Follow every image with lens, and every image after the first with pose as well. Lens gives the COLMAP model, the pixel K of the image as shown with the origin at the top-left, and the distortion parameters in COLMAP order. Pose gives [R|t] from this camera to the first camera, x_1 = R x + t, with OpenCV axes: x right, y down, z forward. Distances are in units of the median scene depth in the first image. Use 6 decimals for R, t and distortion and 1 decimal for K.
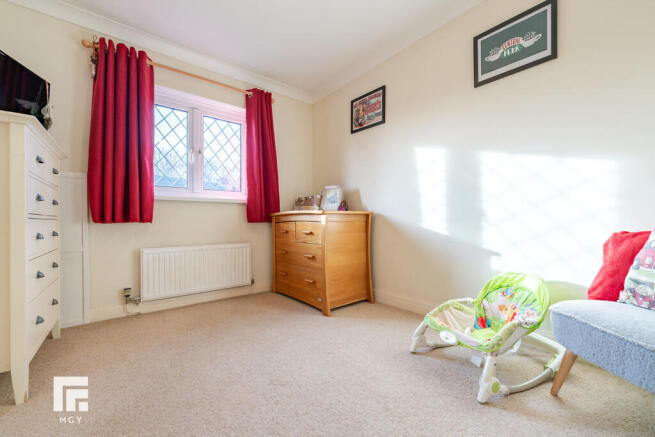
lens RADIAL K [[263.6, 0, 324.1], [0, 263.6, 221.9], [0, 0, 1]] dist [0.000609, -0.000071]
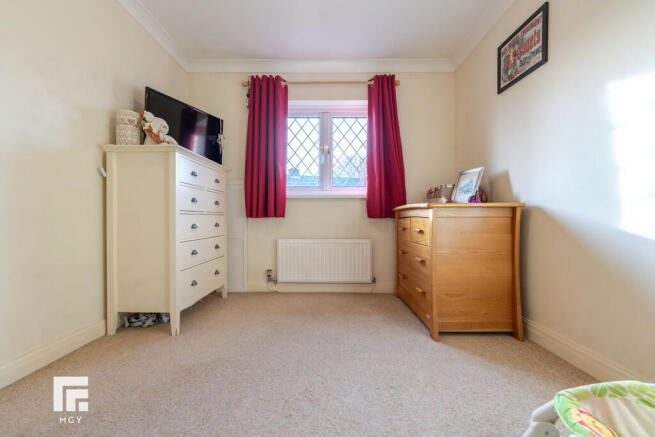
lens RADIAL K [[265.0, 0, 327.5], [0, 265.0, 218.5], [0, 0, 1]] dist [0.000339, -0.000256]
pose [[0.773614, 0.007523, -0.633613, 0.223590], [-0.005373, 0.999971, 0.005312, -0.000350], [0.633635, -0.000705, 0.773632, 0.171443]]
